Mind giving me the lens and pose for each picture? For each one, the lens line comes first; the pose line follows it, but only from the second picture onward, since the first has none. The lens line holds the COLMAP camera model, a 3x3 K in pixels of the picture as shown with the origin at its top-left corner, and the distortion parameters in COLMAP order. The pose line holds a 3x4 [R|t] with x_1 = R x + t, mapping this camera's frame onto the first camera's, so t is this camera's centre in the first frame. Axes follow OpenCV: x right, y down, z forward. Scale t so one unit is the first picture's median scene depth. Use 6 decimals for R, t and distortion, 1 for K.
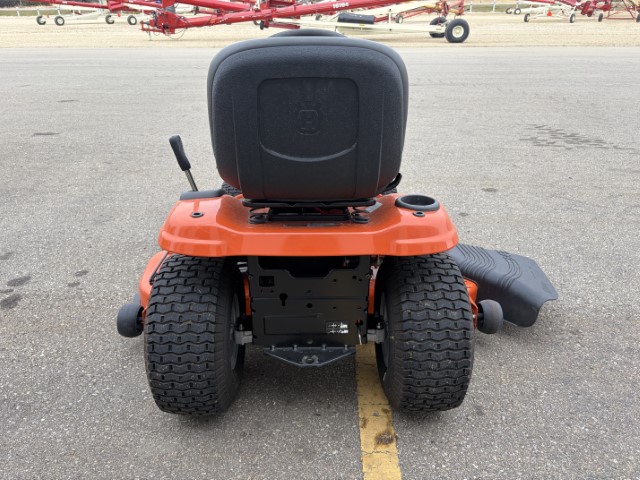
lens RADIAL K [[492.0, 0, 320.0], [0, 492.0, 240.0], [0, 0, 1]] dist [0.048060, -0.053027]
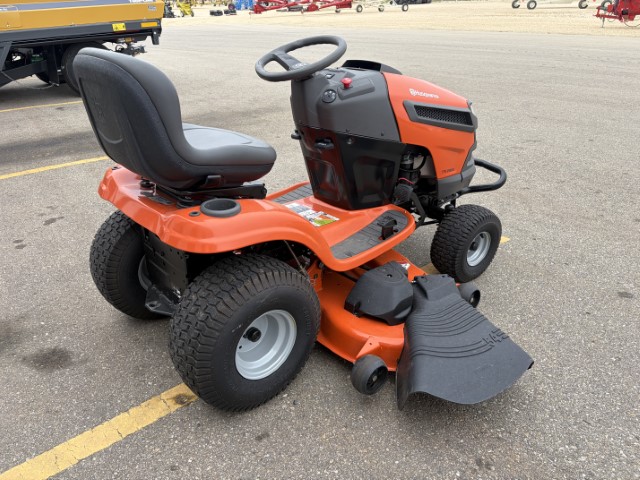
lens RADIAL K [[492.0, 0, 320.0], [0, 492.0, 240.0], [0, 0, 1]] dist [0.048060, -0.053027]
pose [[0.653403, 0.327001, -0.682741, 0.075164], [-0.306892, 0.938877, 0.155974, -0.016988], [0.692013, 0.107614, 0.713819, 0.026554]]
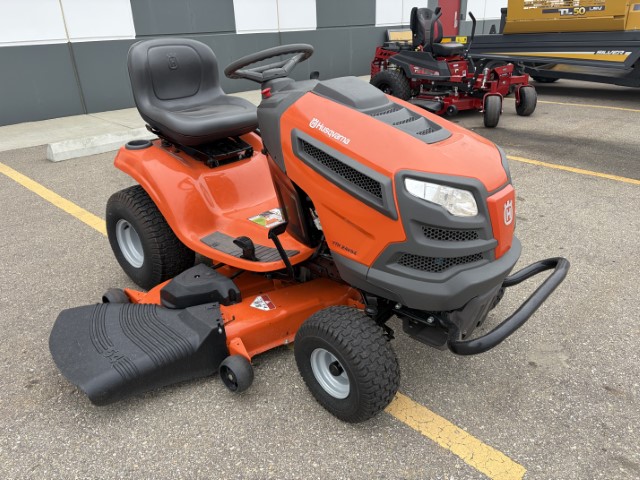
lens RADIAL K [[492.0, 0, 320.0], [0, 492.0, 240.0], [0, 0, 1]] dist [0.048060, -0.053027]
pose [[-0.689367, 0.321053, -0.649383, 0.066067], [-0.277149, 0.711340, 0.645898, -0.075284], [0.669299, 0.625236, -0.401395, 0.155919]]
